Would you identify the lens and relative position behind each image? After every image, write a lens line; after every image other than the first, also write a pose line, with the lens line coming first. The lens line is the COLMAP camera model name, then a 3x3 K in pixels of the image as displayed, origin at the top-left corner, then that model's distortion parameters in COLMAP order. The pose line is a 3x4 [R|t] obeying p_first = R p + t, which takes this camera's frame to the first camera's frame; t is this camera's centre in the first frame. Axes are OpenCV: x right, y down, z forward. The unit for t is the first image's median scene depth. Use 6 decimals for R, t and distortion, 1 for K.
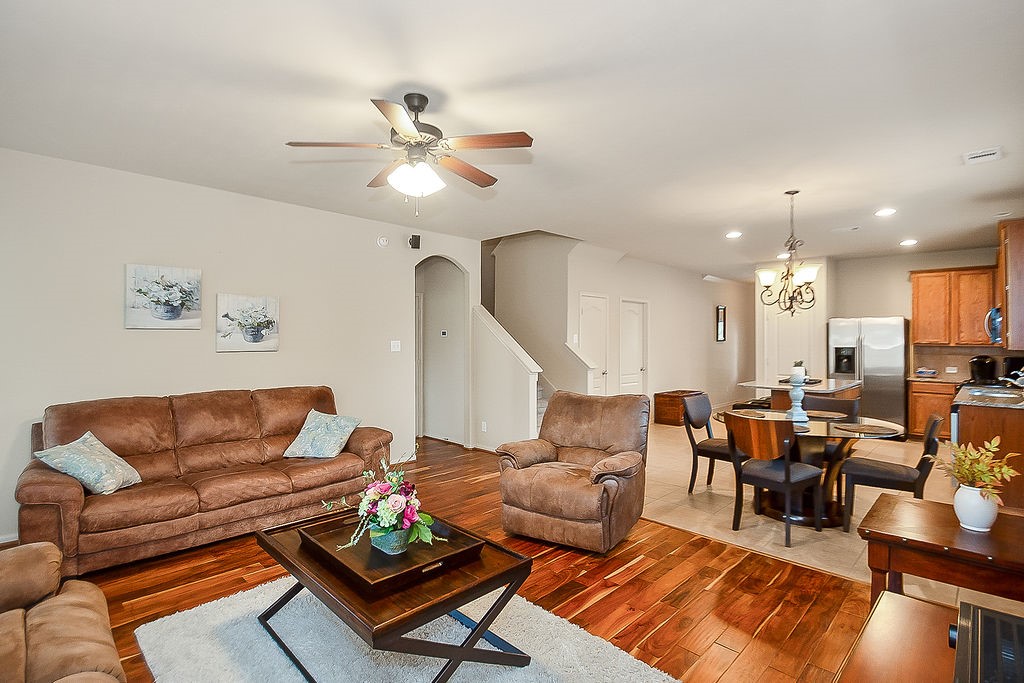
lens RADIAL K [[466.1, 0, 510.1], [0, 466.1, 340.1], [0, 0, 1]] dist [-0.000653, -0.012091]
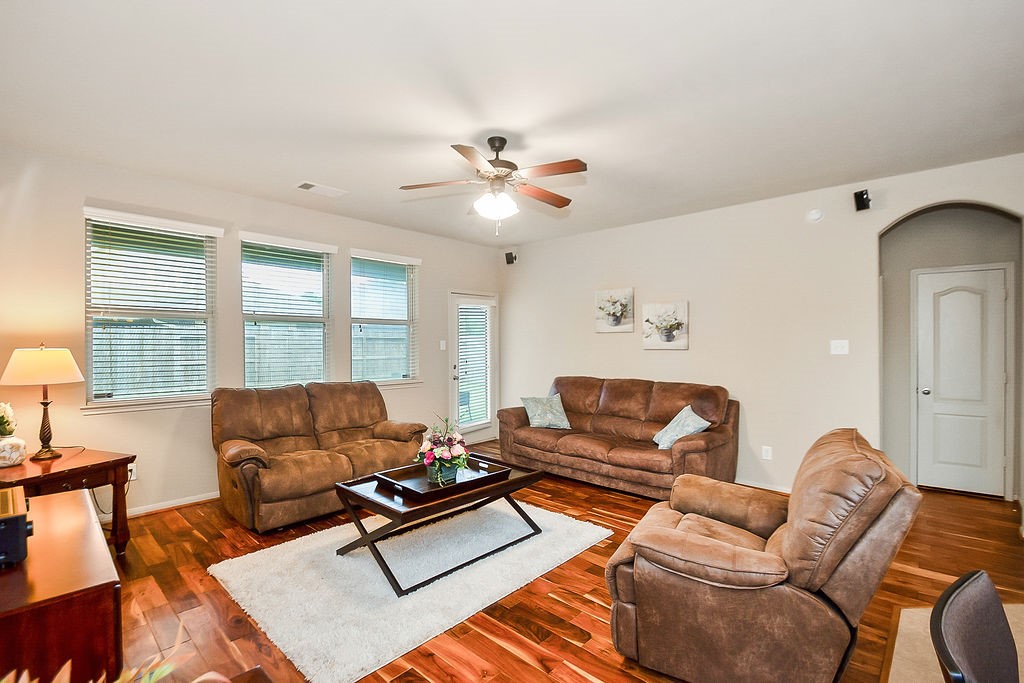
lens RADIAL K [[453.2, 0, 522.2], [0, 453.2, 340.2], [0, 0, 1]] dist [0.007976, -0.011287]
pose [[0.069578, -0.010081, -0.997526, 0.639334], [-0.004188, 0.999937, -0.010397, 0.015694], [0.997568, 0.004901, 0.069531, 0.624464]]
